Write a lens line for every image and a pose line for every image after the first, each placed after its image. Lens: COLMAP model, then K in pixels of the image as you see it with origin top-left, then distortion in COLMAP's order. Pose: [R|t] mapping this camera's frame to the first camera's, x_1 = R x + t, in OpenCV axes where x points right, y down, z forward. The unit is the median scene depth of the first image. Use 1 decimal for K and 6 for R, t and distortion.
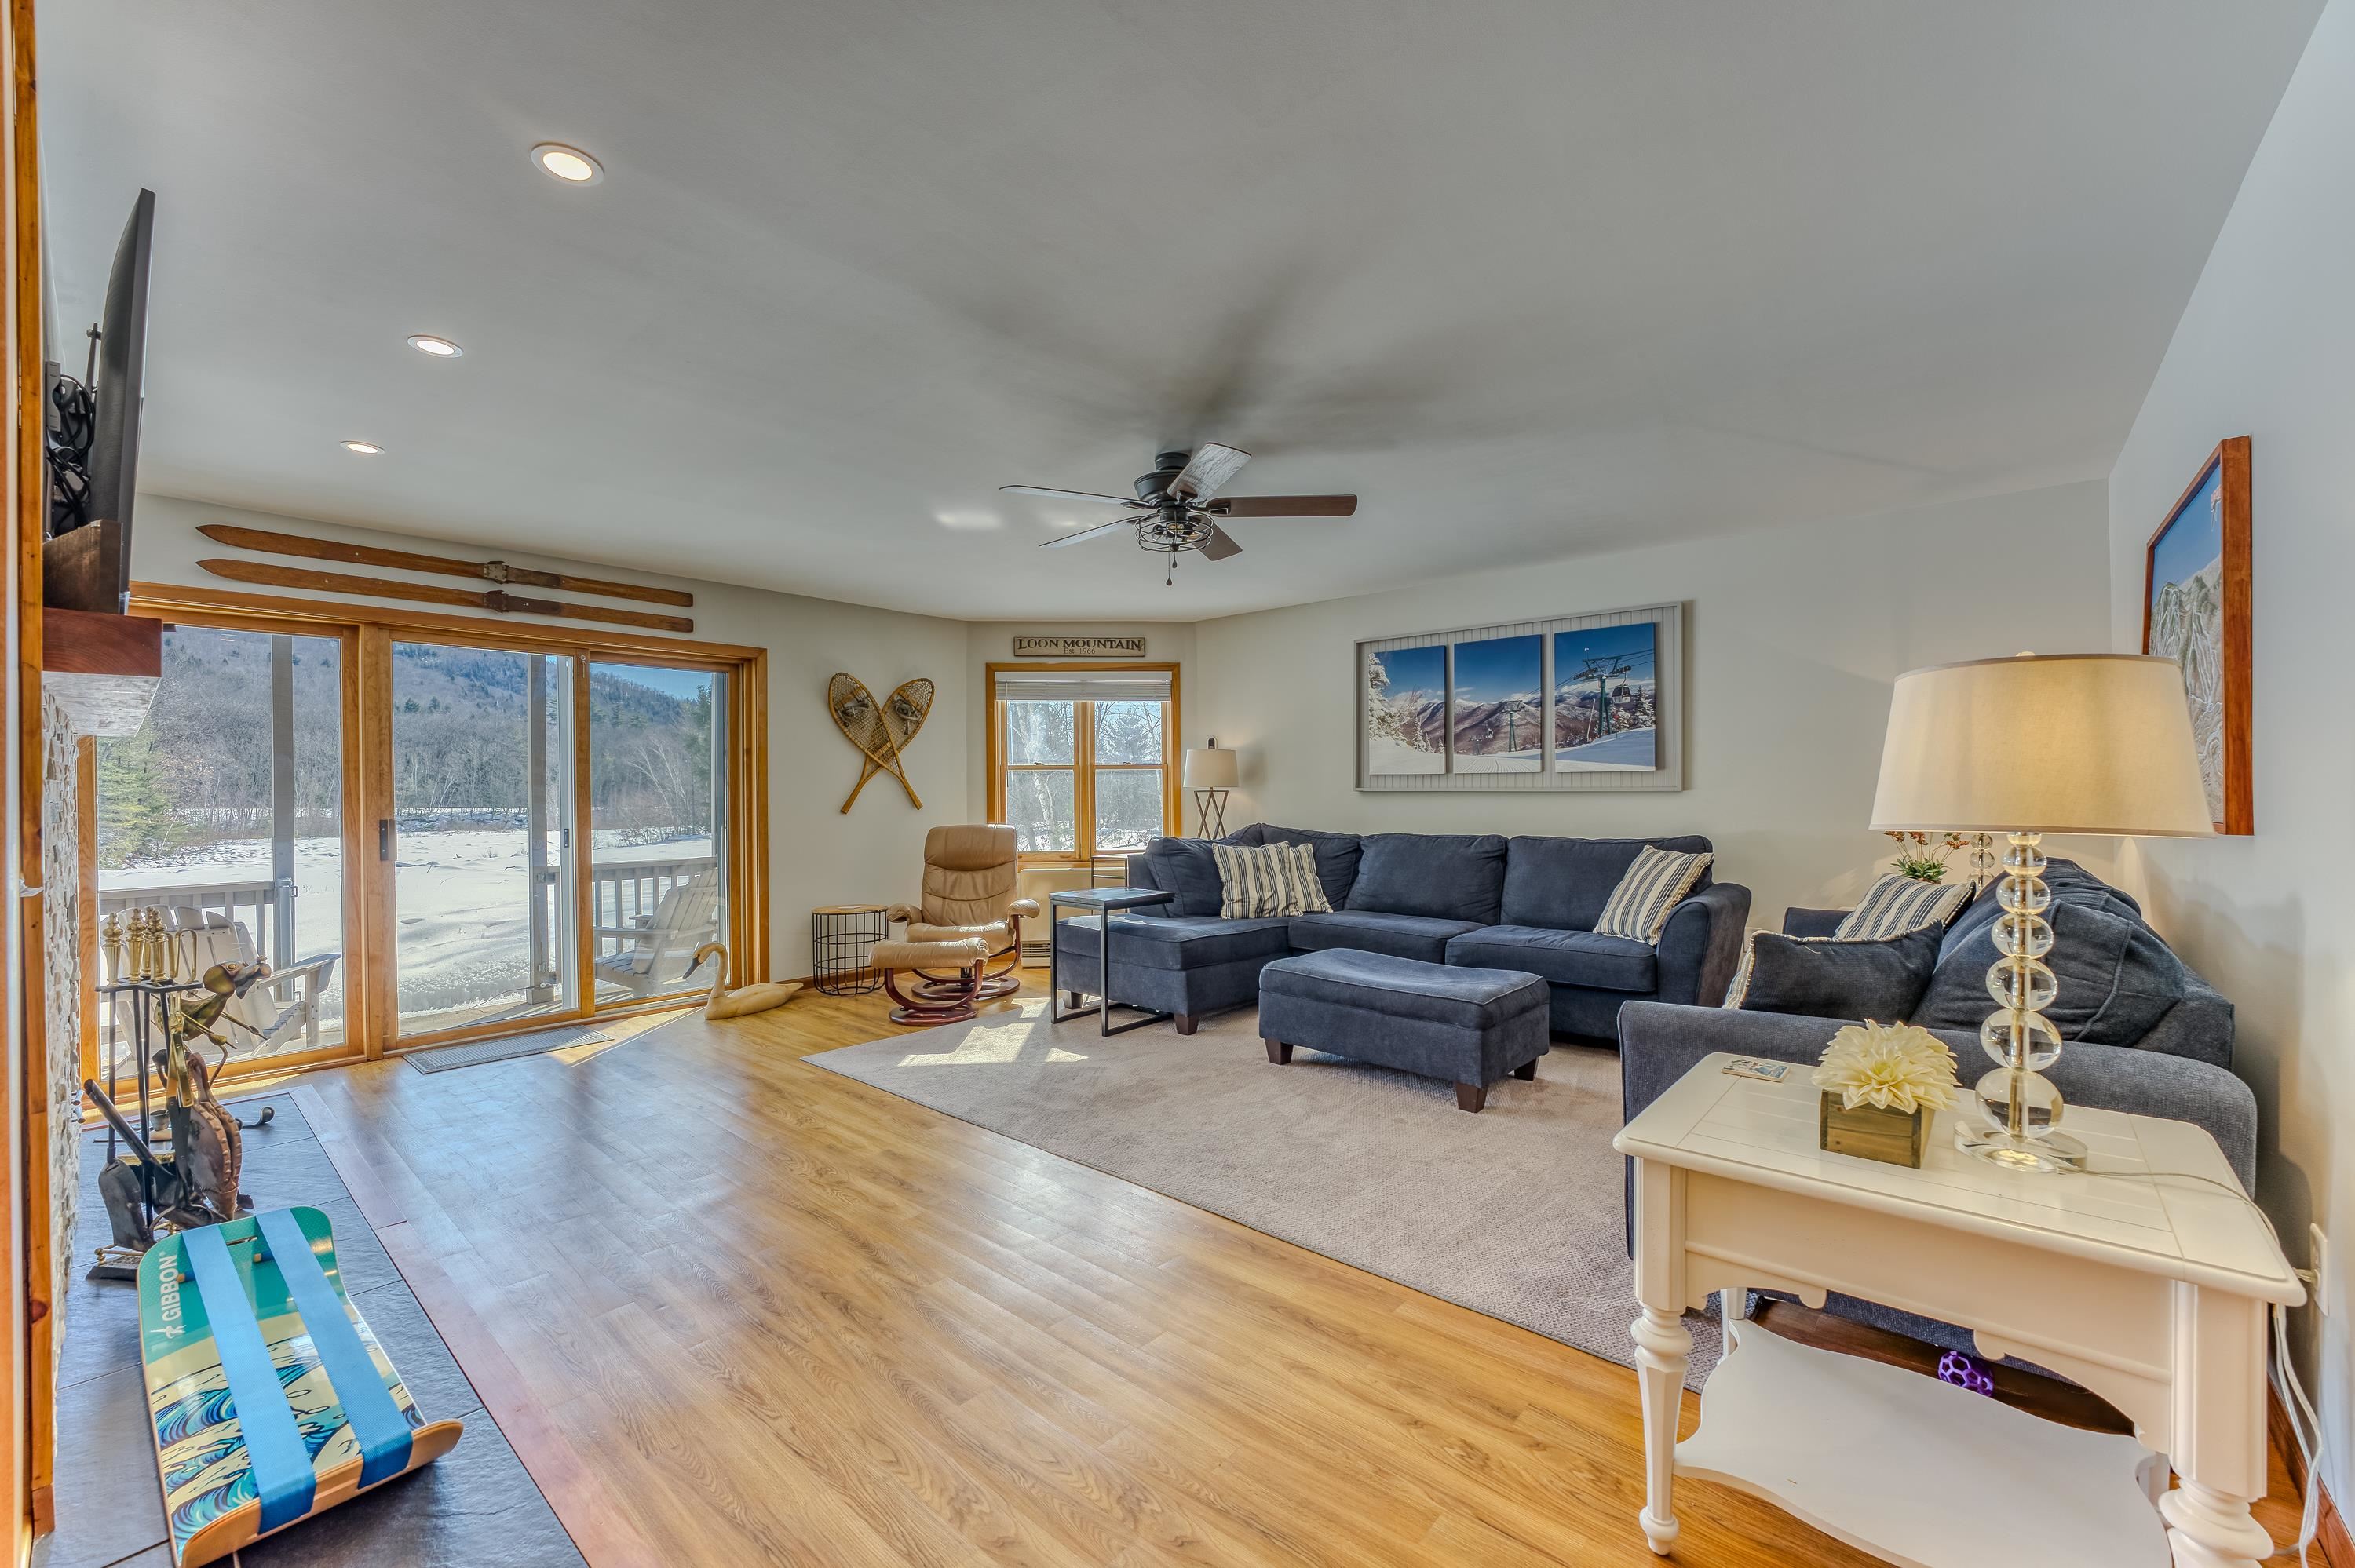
lens RADIAL K [[952.1, 0, 1165.9], [0, 952.1, 787.5], [0, 0, 1]] dist [-0.024832, 0.003496]
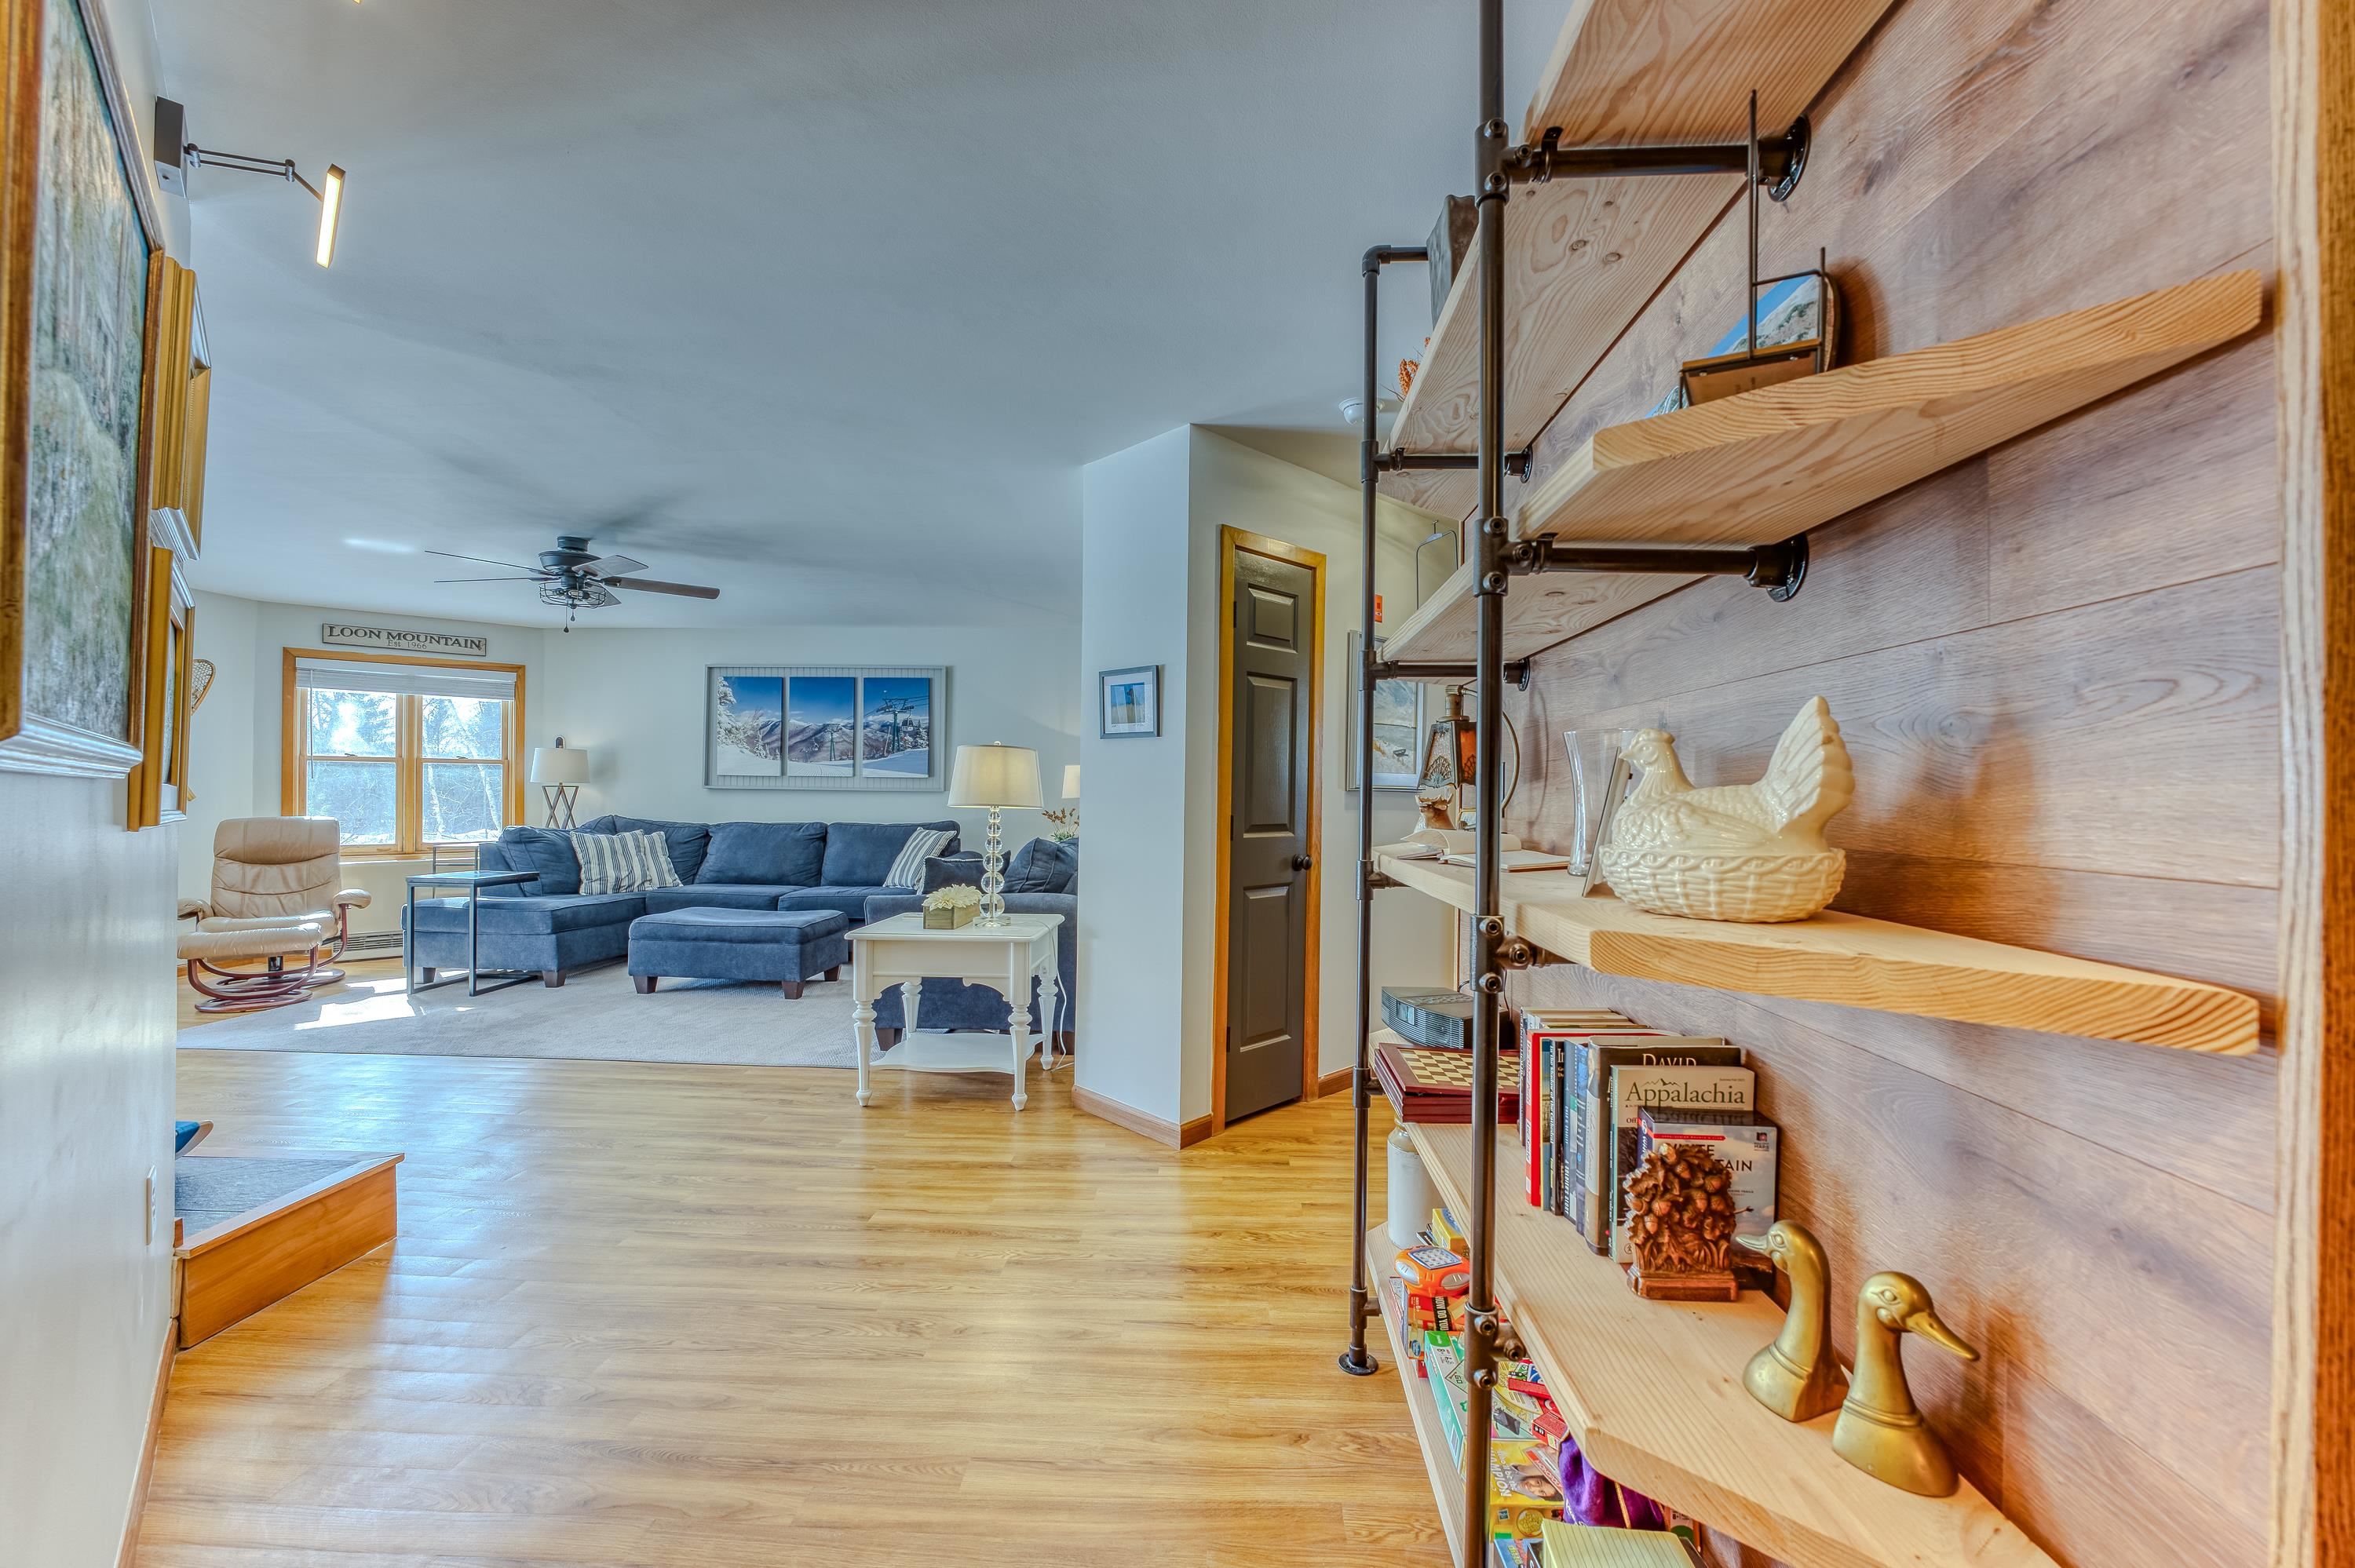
lens RADIAL K [[952.1, 0, 1195.7], [0, 952.1, 790.0], [0, 0, 1]] dist [-0.024832, 0.003496]
pose [[0.768976, 0.013352, 0.639138, -0.101708], [-0.016112, 0.999869, -0.001503, -0.002505], [-0.639074, -0.009142, 0.769091, -0.373985]]
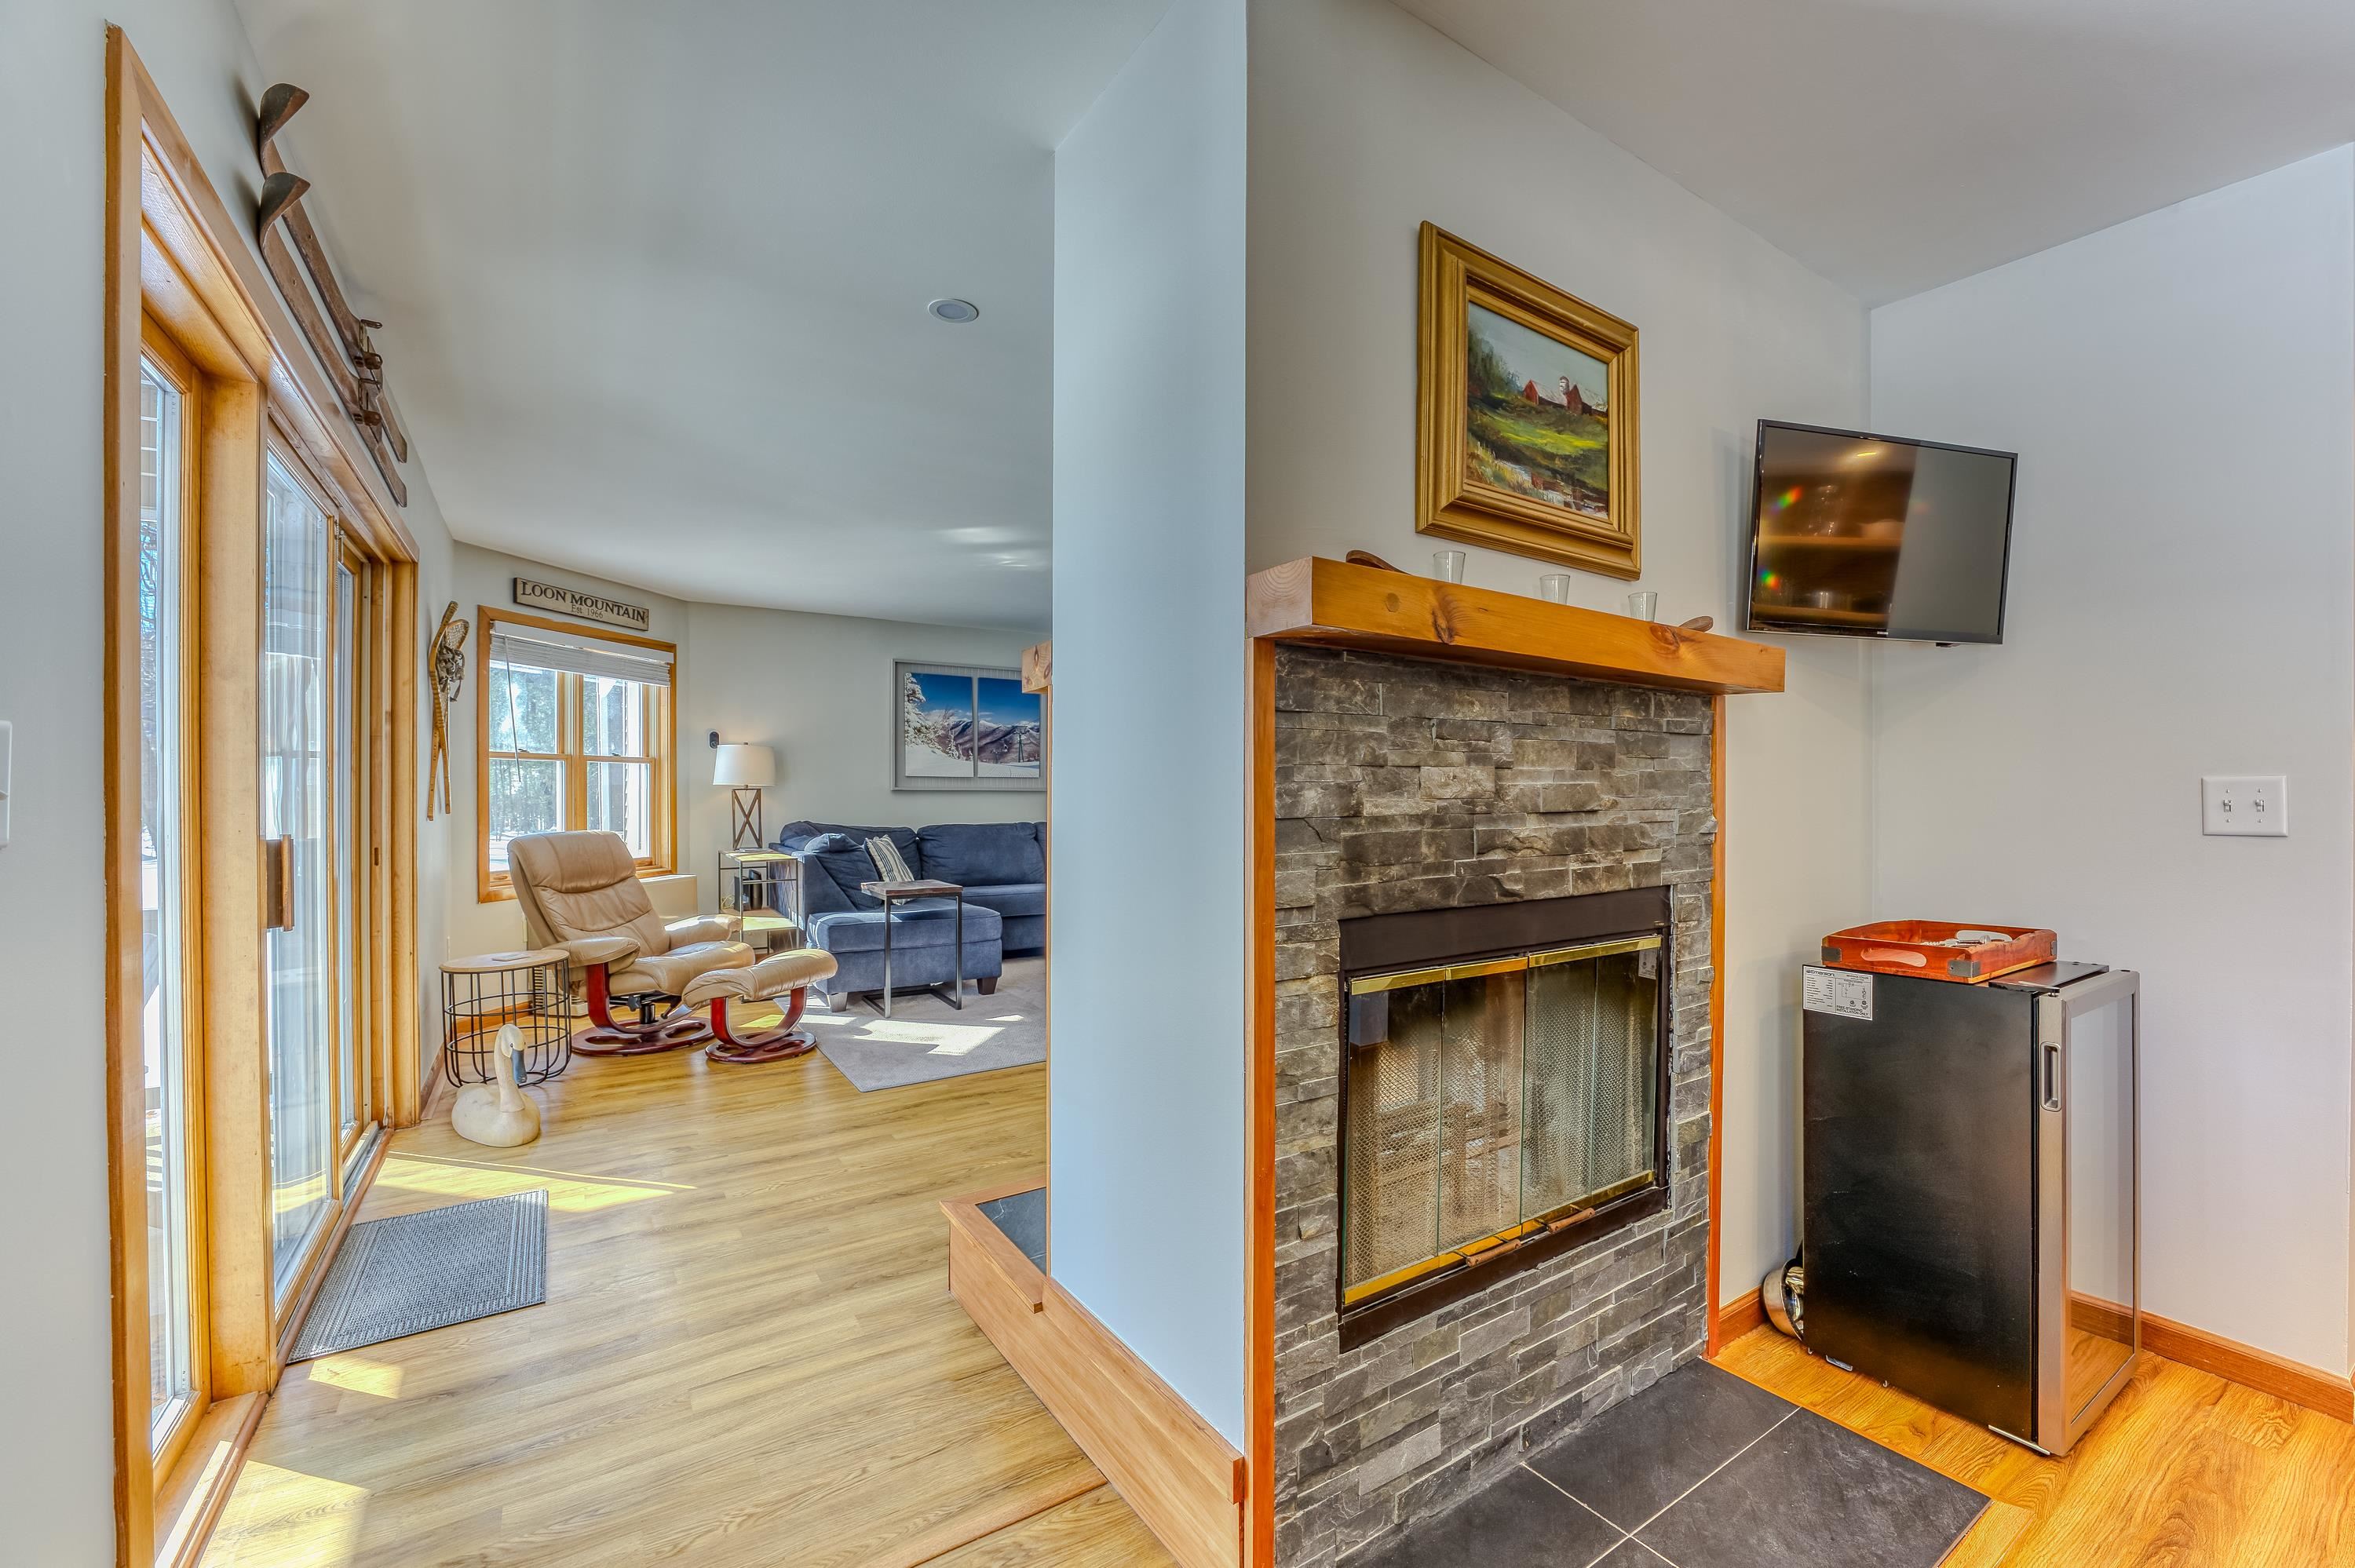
lens RADIAL K [[952.1, 0, 1192.0], [0, 952.1, 793.6], [0, 0, 1]] dist [-0.024832, 0.003496]
pose [[0.261861, 0.004099, 0.965097, -0.907884], [-0.005127, 0.999983, -0.002856, 0.010802], [-0.965092, -0.004201, 0.261878, 0.381033]]
